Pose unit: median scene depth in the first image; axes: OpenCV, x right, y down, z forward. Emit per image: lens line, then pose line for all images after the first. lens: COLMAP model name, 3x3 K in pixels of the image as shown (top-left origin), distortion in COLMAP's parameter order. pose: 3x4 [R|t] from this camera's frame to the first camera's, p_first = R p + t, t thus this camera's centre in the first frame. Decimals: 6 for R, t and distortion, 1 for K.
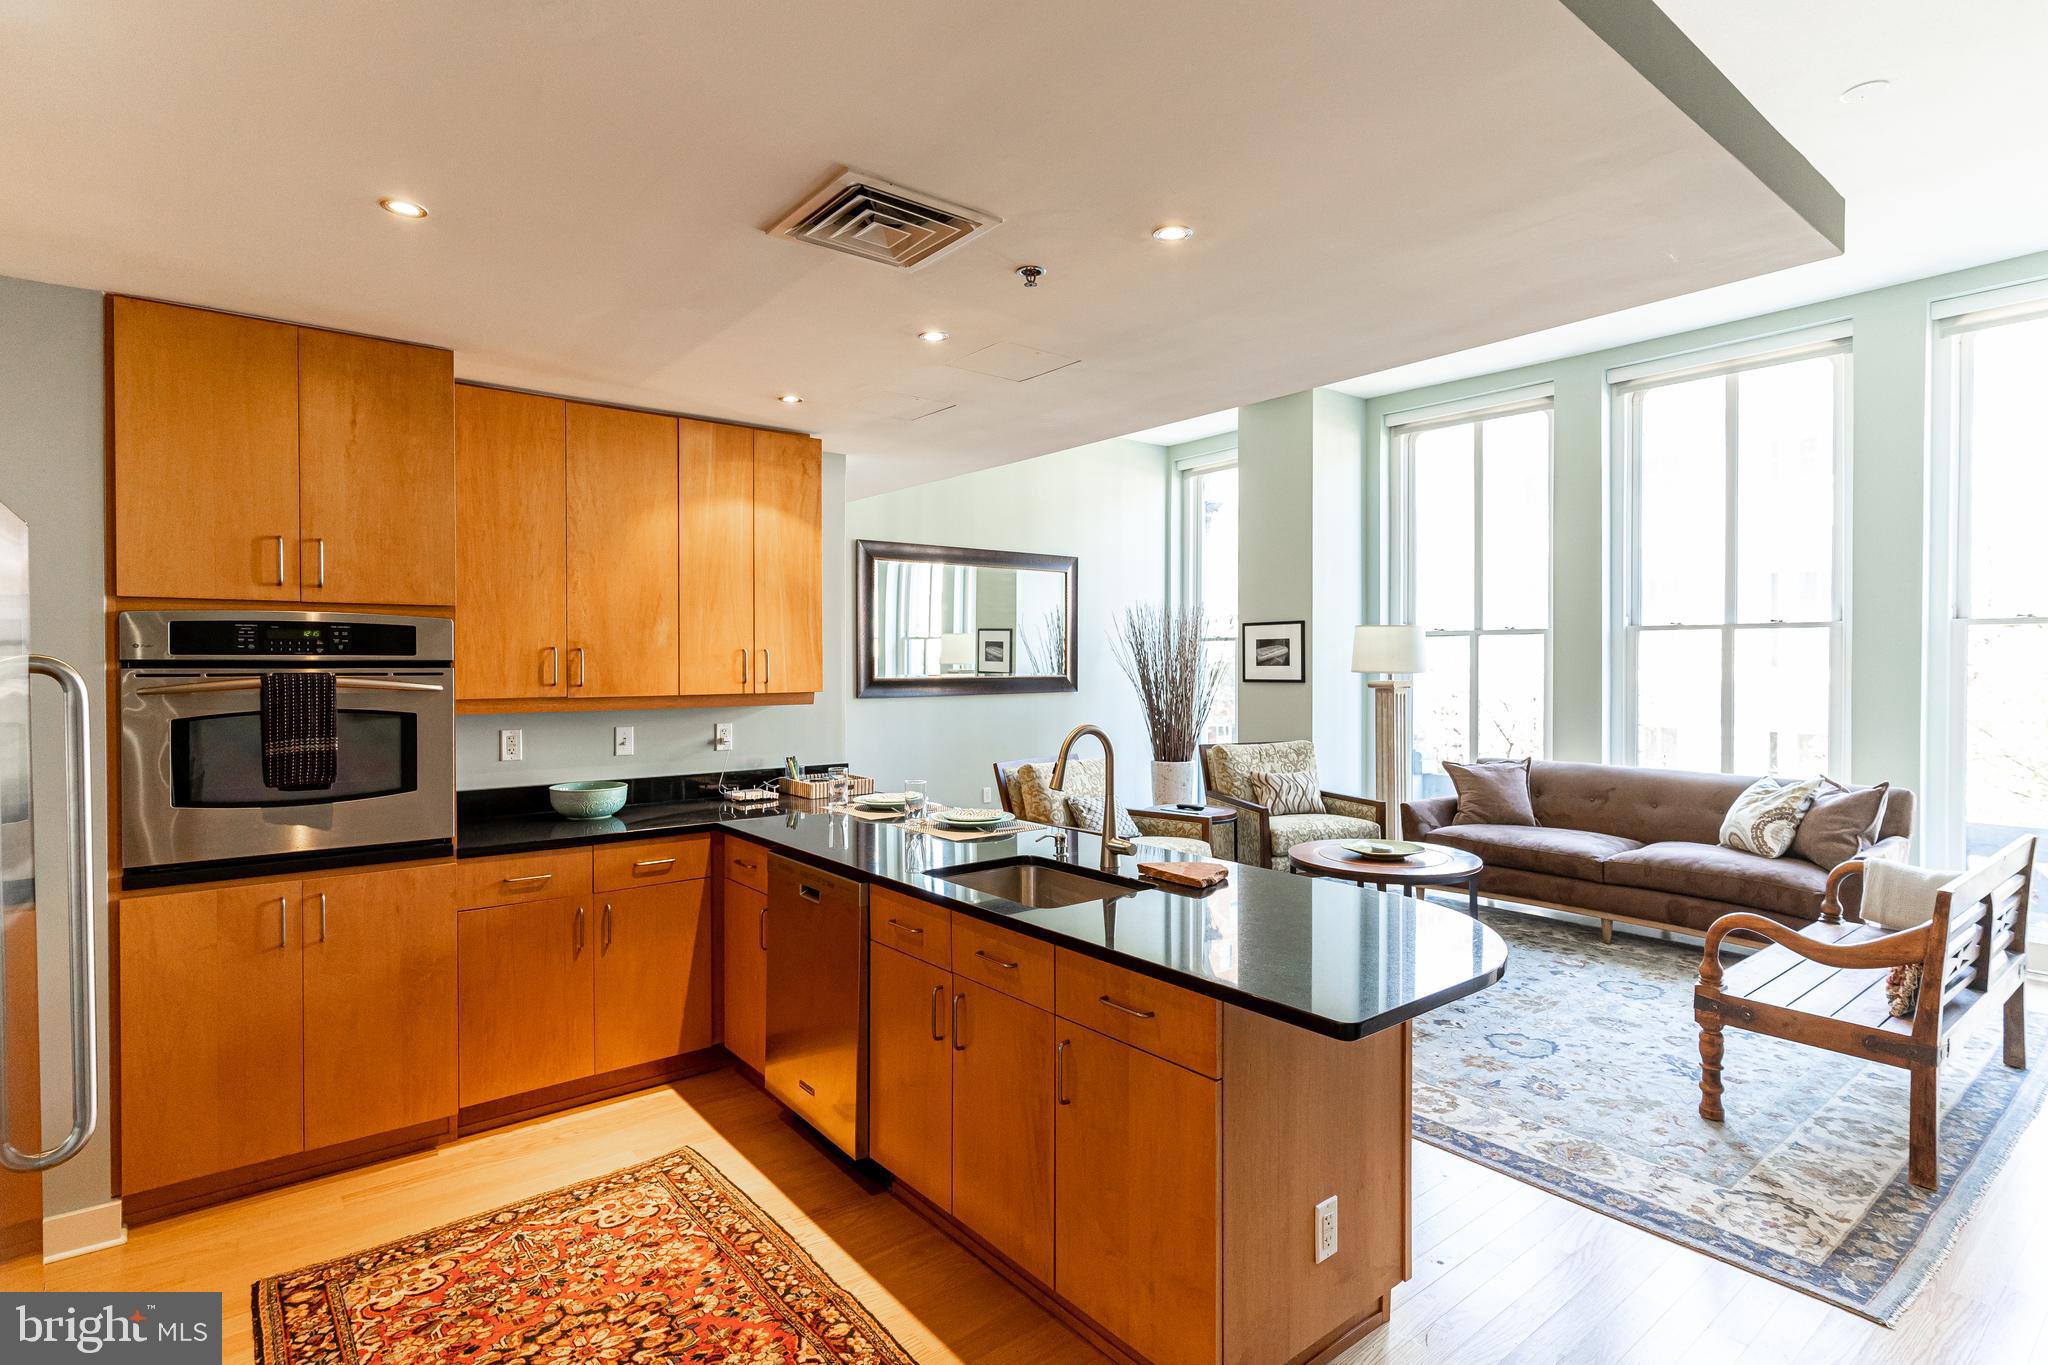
lens RADIAL K [[1018.3, 0, 1014.0], [0, 1018.3, 671.0], [0, 0, 1]] dist [0.000952, 0.001515]
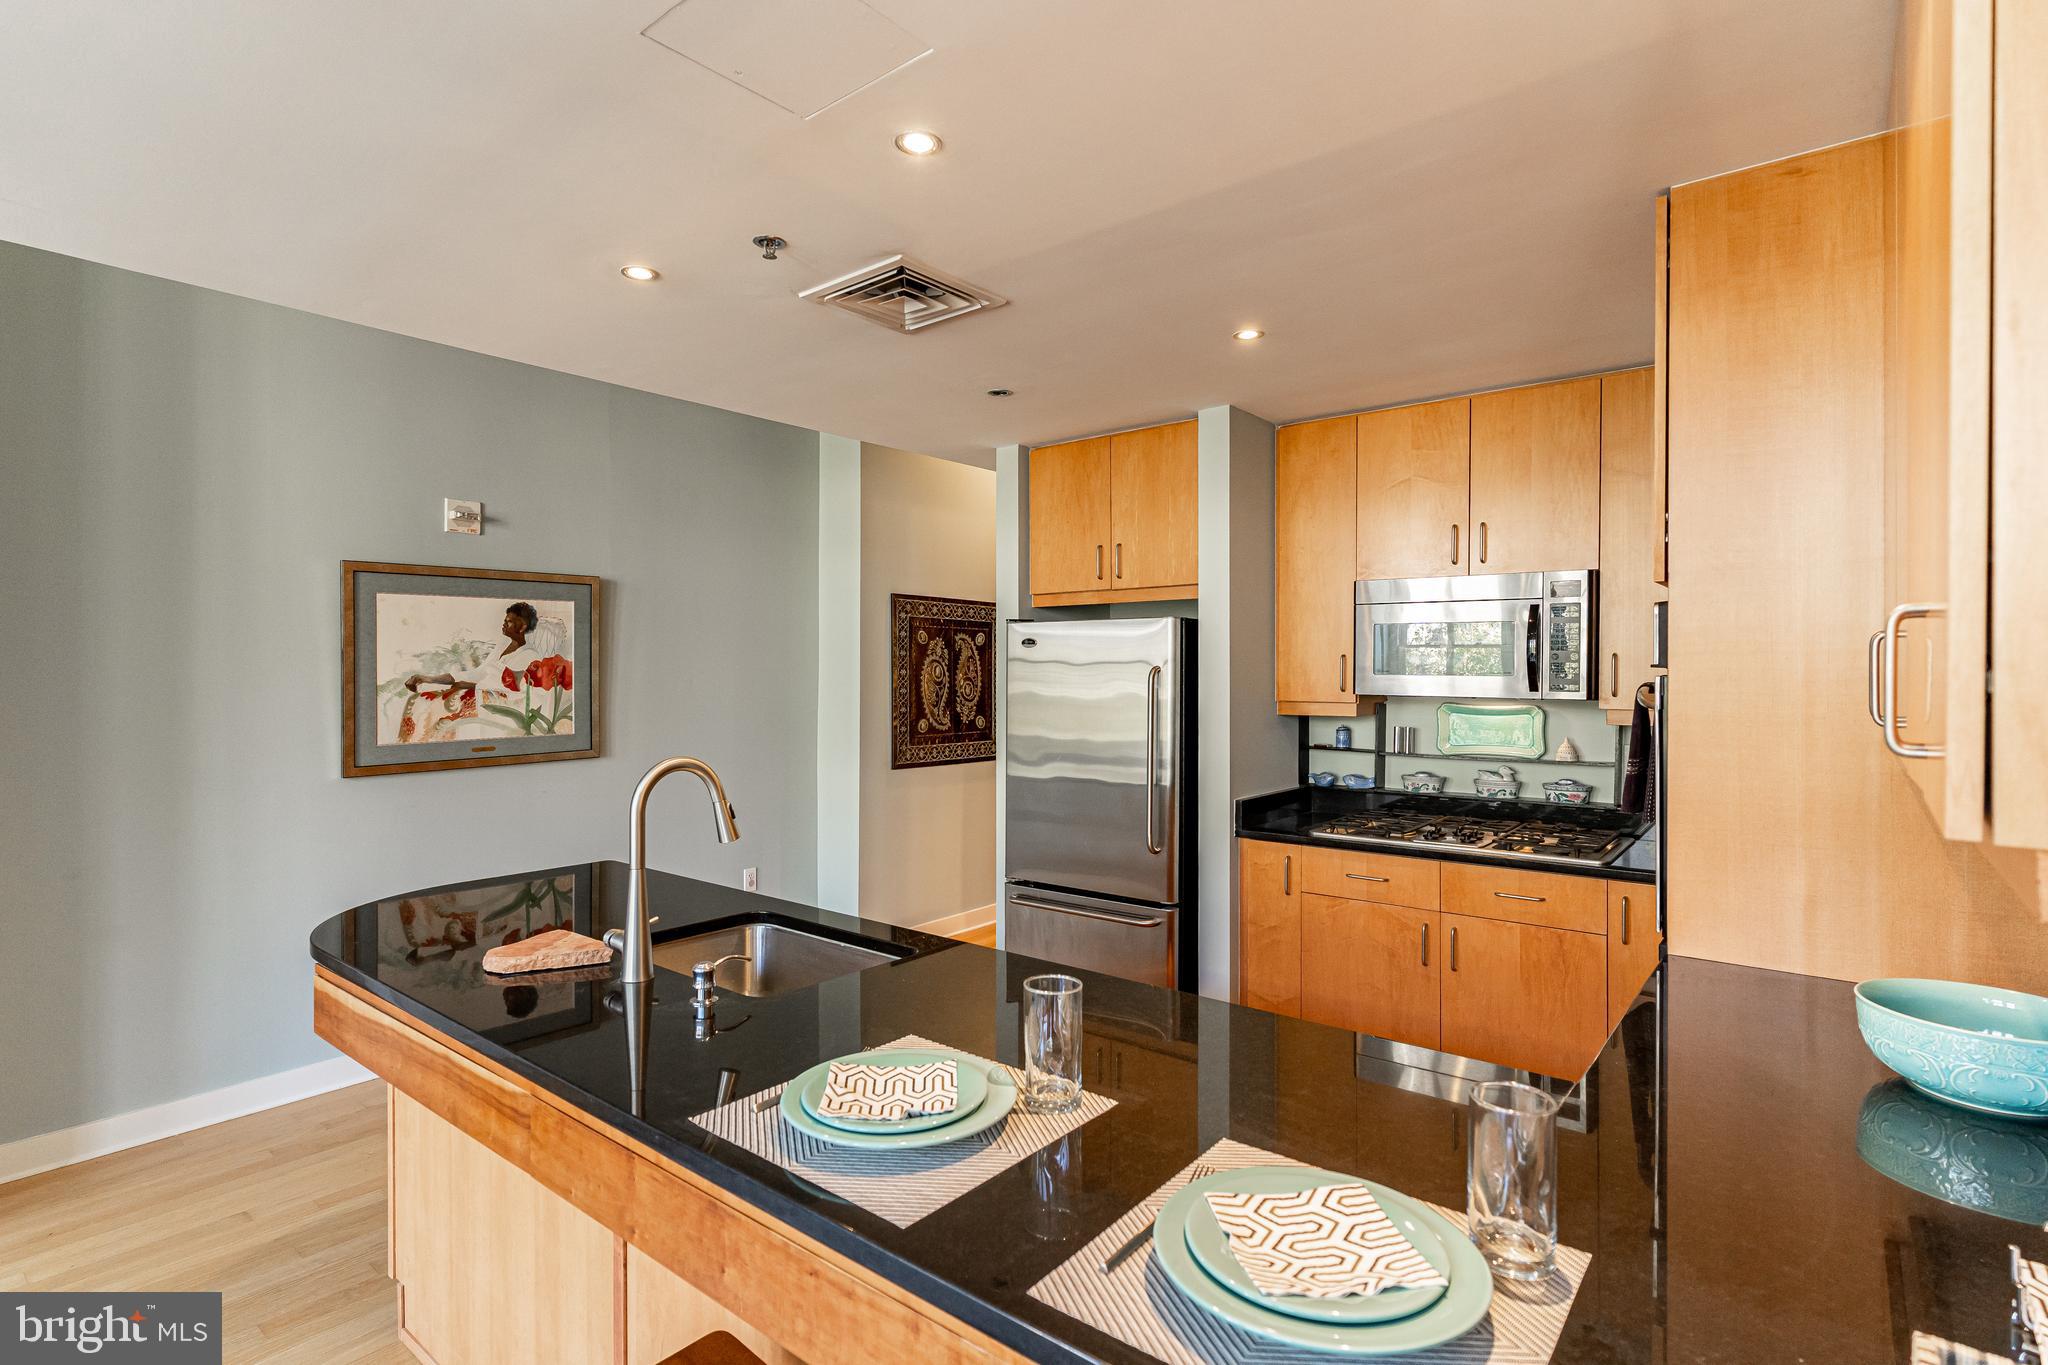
lens RADIAL K [[1007.9, 0, 1012.0], [0, 1007.9, 676.8], [0, 0, 1]] dist [0.000853, -0.000413]
pose [[-0.978137, 0.000476, -0.207959, -0.004665], [-0.002756, 0.999880, 0.015253, -0.009070], [0.207941, 0.015492, -0.978019, 1.190499]]
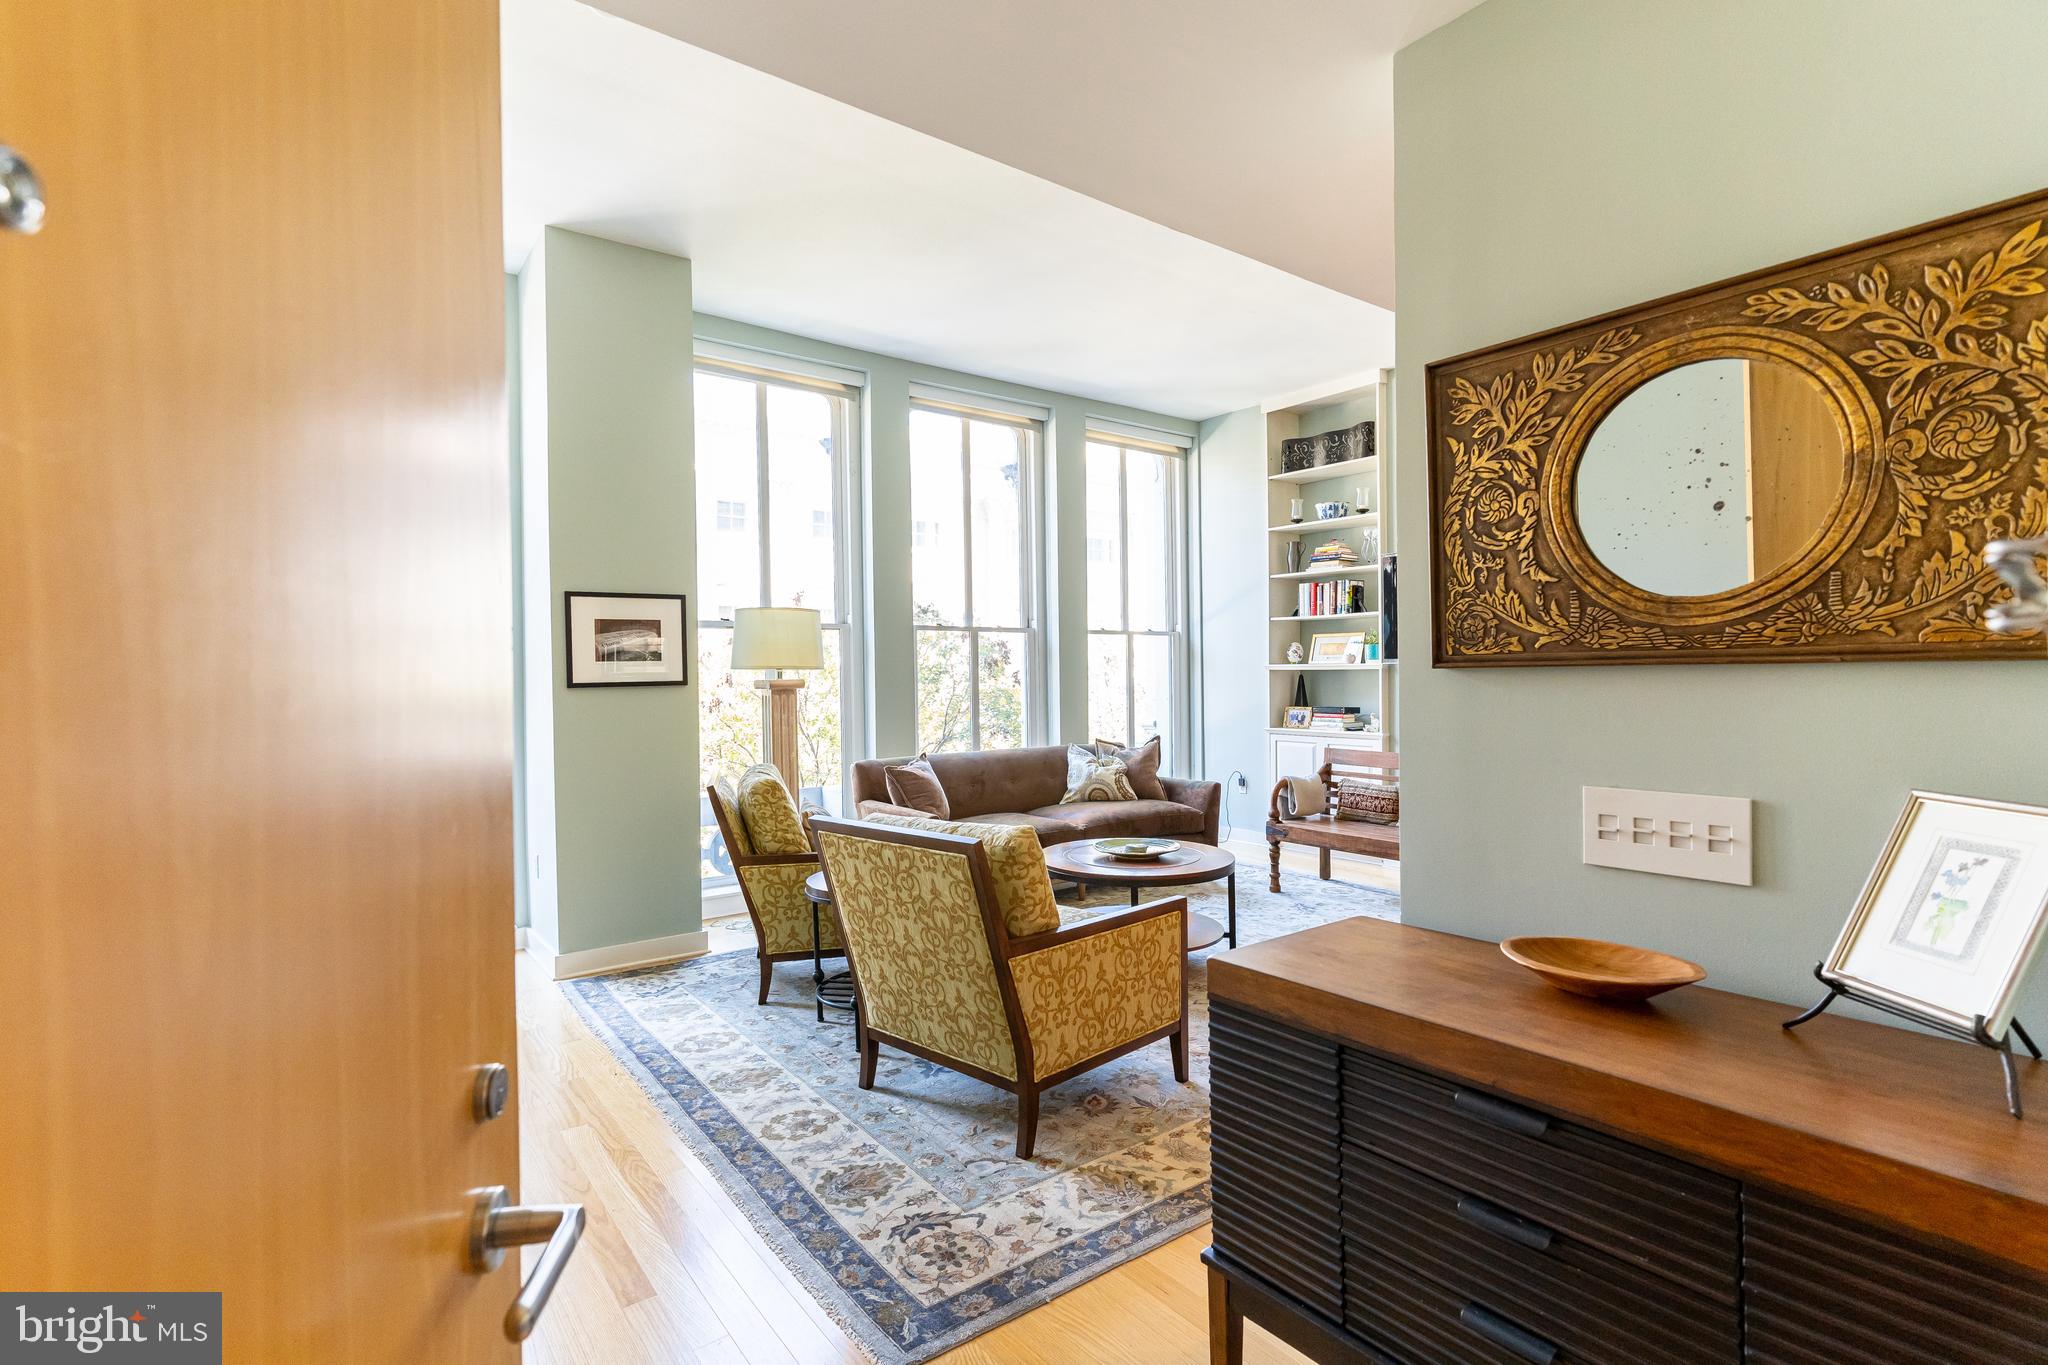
lens RADIAL K [[974.4, 0, 1020.3], [0, 974.4, 681.3], [0, 0, 1]] dist [0.002573, 0.001441]
pose [[0.027210, -0.007765, 0.999600, -0.669347], [0.023946, 0.999688, 0.007114, 0.017576], [-0.999343, 0.023743, 0.027387, 1.367168]]
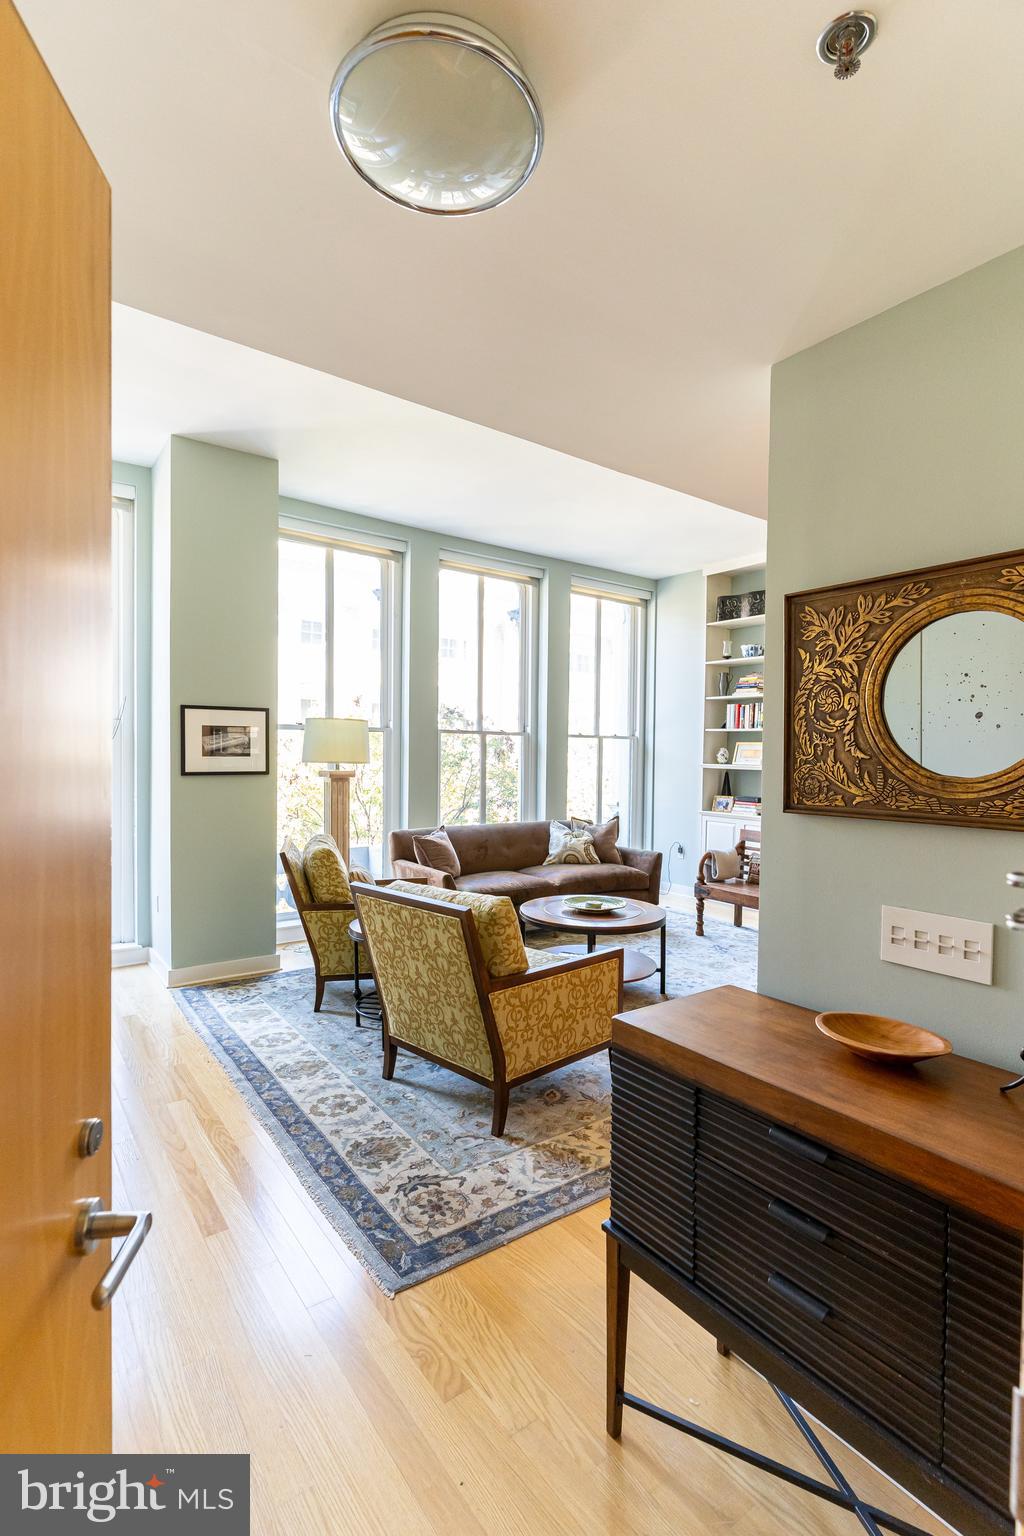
lens RADIAL K [[731.3, 0, 515.1], [0, 731.3, 769.7], [0, 0, 1]] dist [0.001136, -0.000729]
pose [[0.042634, -0.022077, 0.998847, -0.690347], [-0.001799, 0.999753, 0.022174, -0.015178], [-0.999089, -0.002742, 0.042583, 1.344345]]
